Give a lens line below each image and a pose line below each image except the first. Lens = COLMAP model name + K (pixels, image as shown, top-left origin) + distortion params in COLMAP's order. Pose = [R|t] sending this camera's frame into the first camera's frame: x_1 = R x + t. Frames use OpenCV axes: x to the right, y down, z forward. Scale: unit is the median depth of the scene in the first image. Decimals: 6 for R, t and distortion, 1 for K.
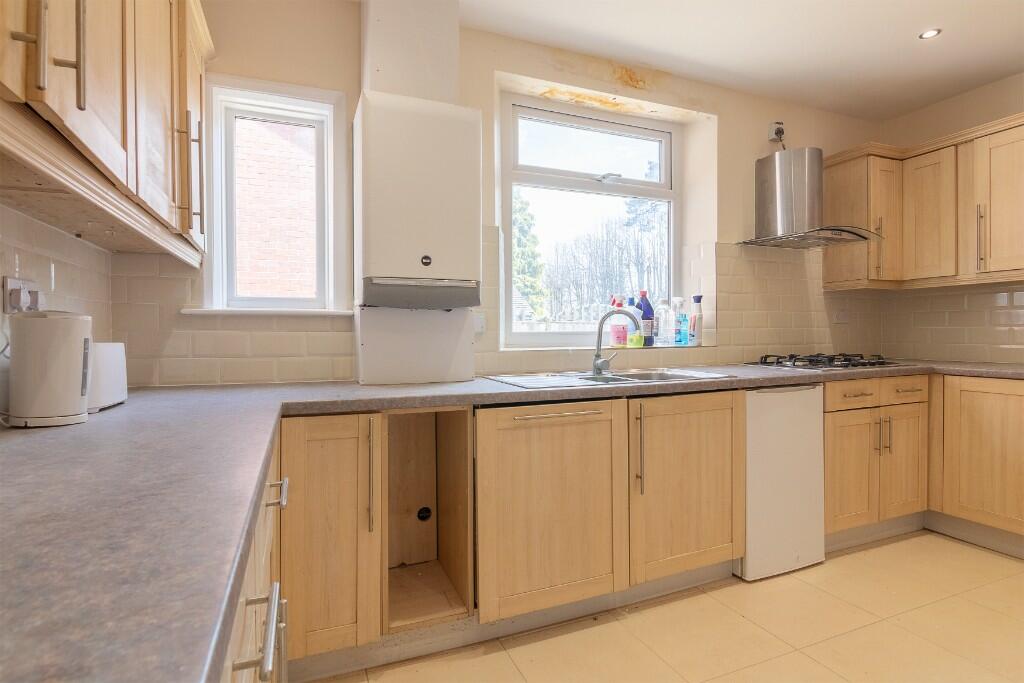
lens RADIAL K [[523.7, 0, 516.7], [0, 523.7, 343.1], [0, 0, 1]] dist [0.001833, -0.006015]
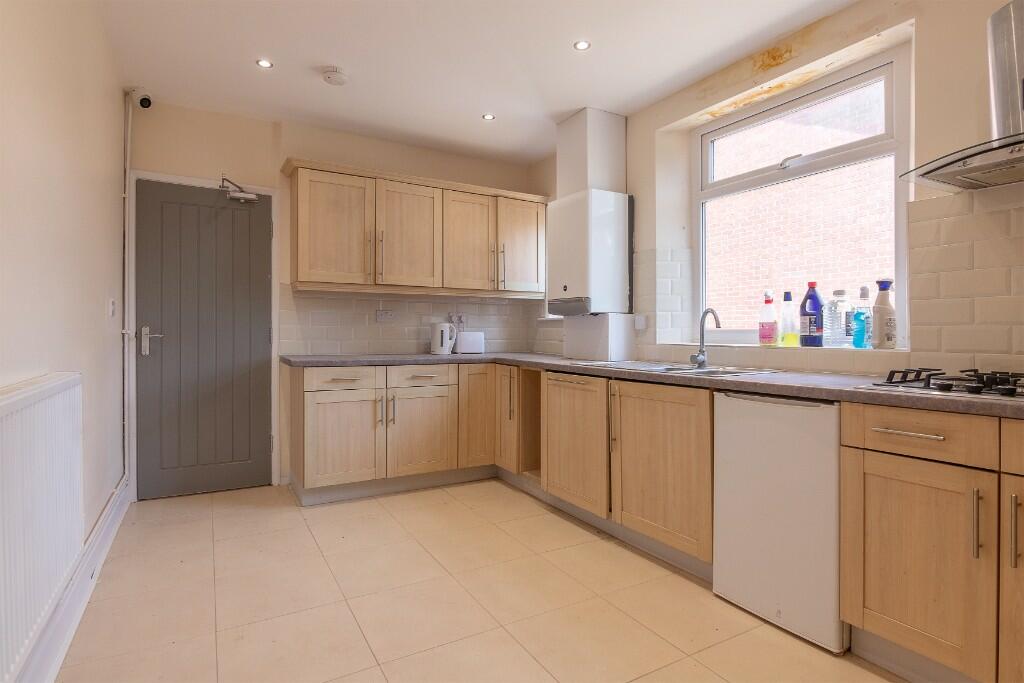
lens RADIAL K [[523.7, 0, 510.8], [0, 523.7, 351.5], [0, 0, 1]] dist [0.001833, -0.006015]
pose [[0.127837, 0.046994, -0.990681, 1.204673], [-0.024554, 0.998721, 0.044207, -0.013523], [0.991491, 0.018674, 0.128828, 0.463235]]
